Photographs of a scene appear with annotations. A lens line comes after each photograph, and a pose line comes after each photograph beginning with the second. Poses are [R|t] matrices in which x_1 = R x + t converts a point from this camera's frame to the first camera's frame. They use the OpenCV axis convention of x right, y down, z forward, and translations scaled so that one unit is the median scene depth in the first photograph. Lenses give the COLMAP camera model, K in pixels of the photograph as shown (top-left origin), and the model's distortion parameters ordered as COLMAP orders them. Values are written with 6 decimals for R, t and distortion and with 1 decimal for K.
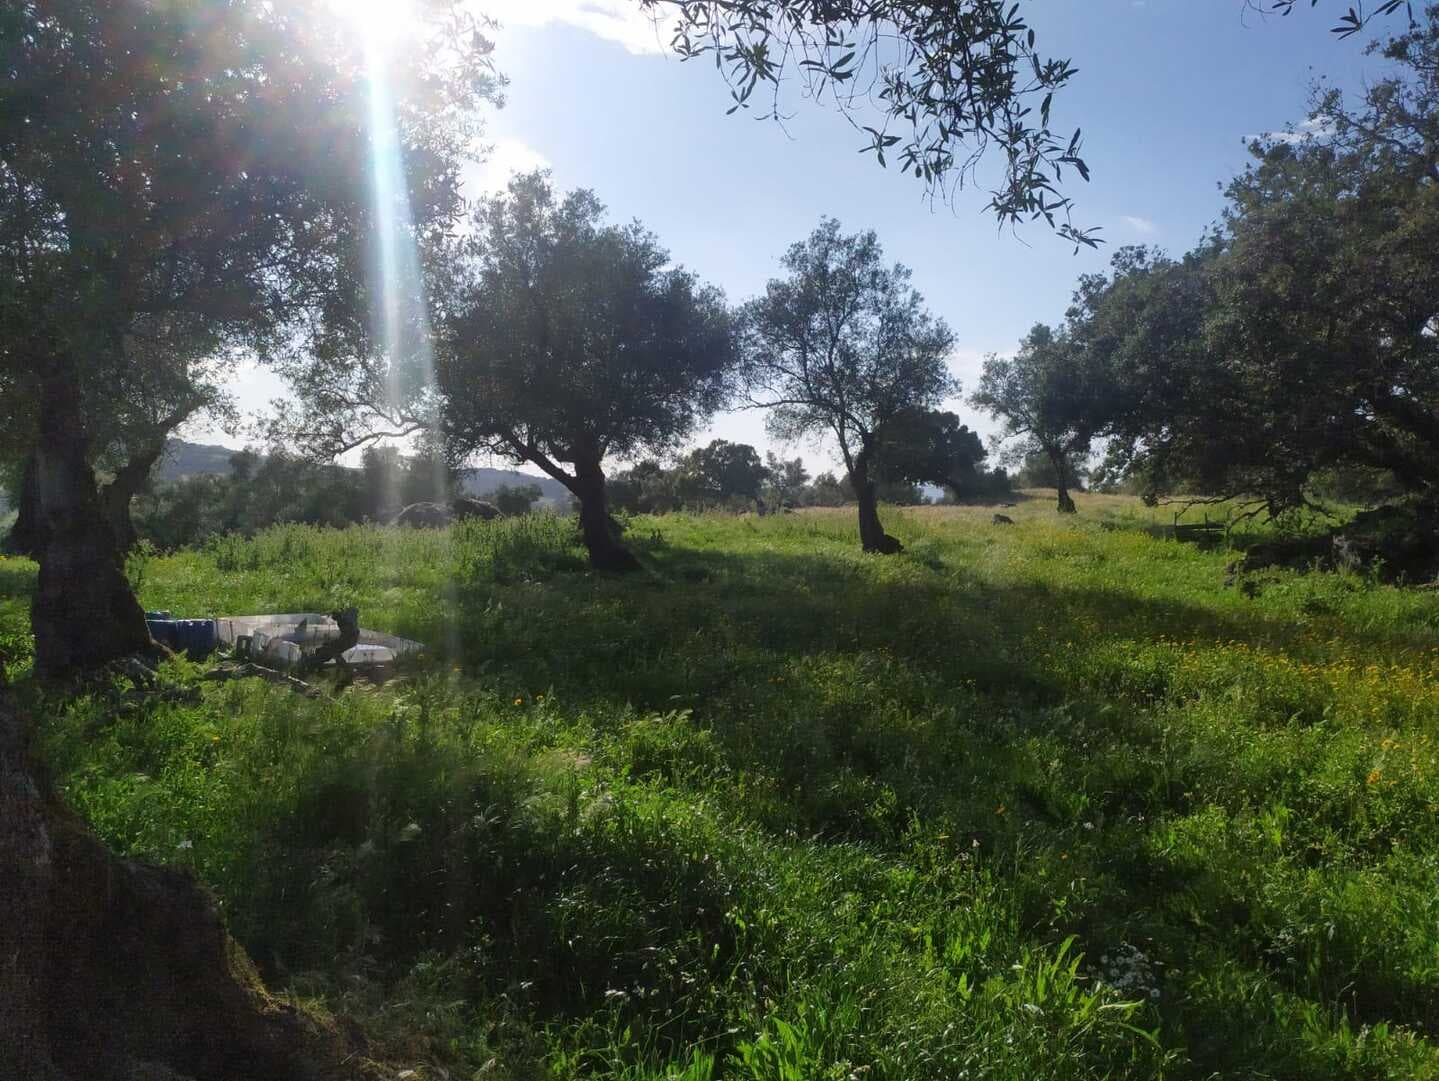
lens RADIAL K [[994.2, 0, 689.0], [0, 994.2, 531.3], [0, 0, 1]] dist [0.094458, -0.087547]
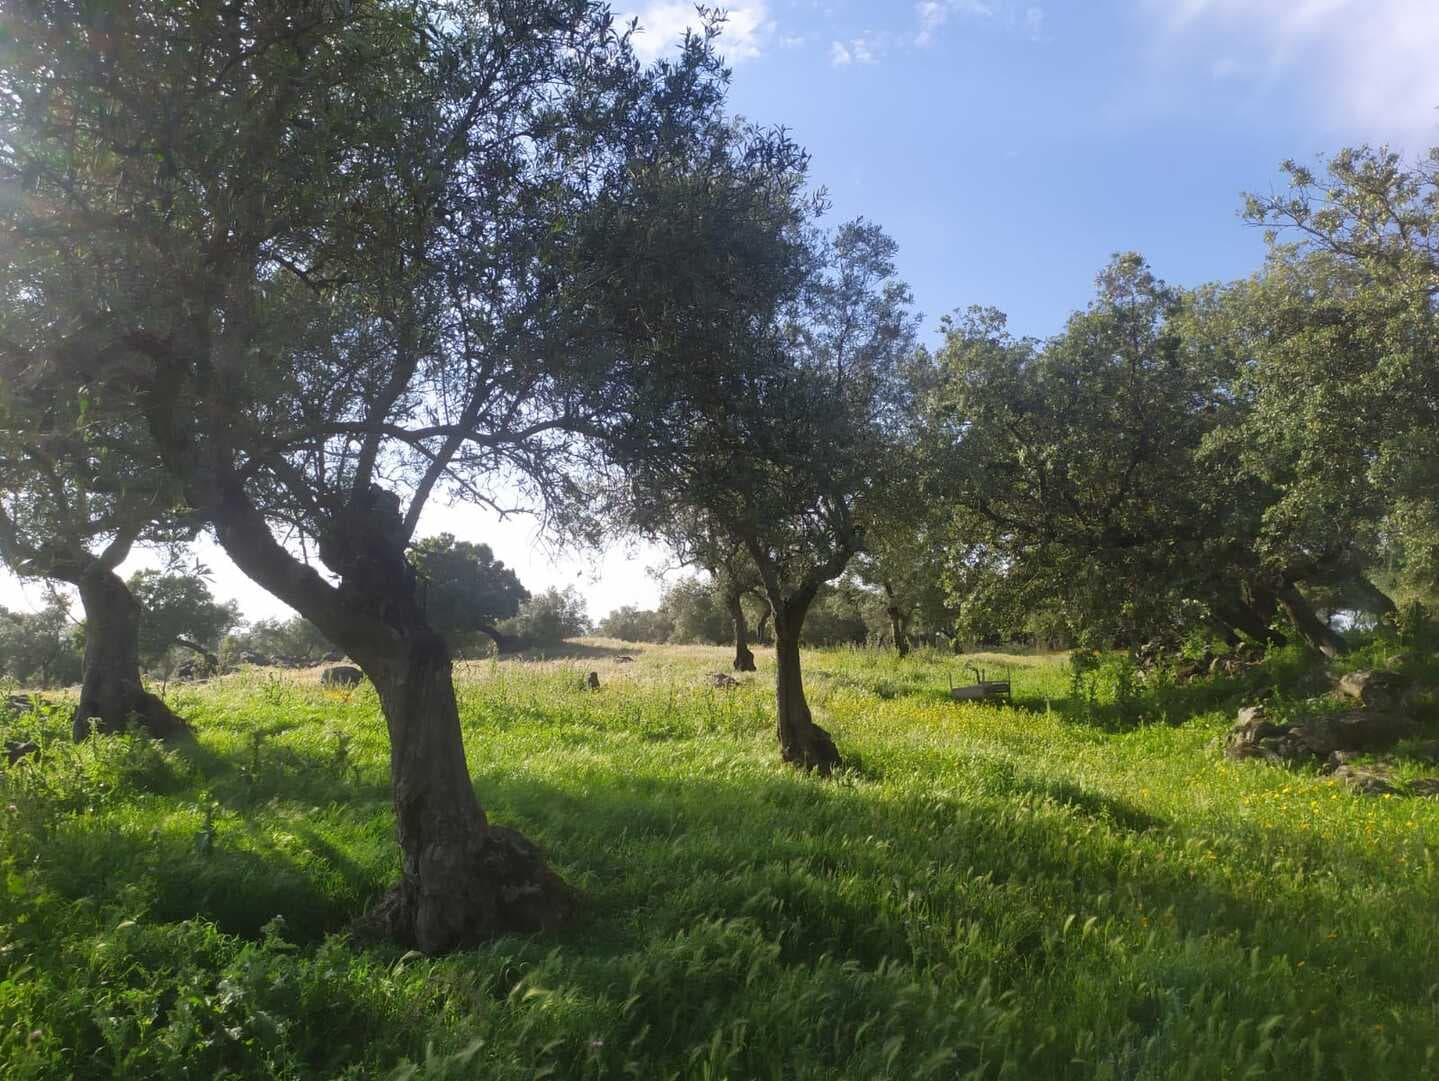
lens RADIAL K [[994.2, 0, 689.0], [0, 994.2, 531.3], [0, 0, 1]] dist [0.094458, -0.087547]
pose [[0.826200, 0.057554, 0.560429, -0.120083], [0.025631, 0.989898, -0.139445, -0.018628], [-0.562793, 0.129574, 0.816379, 0.425381]]
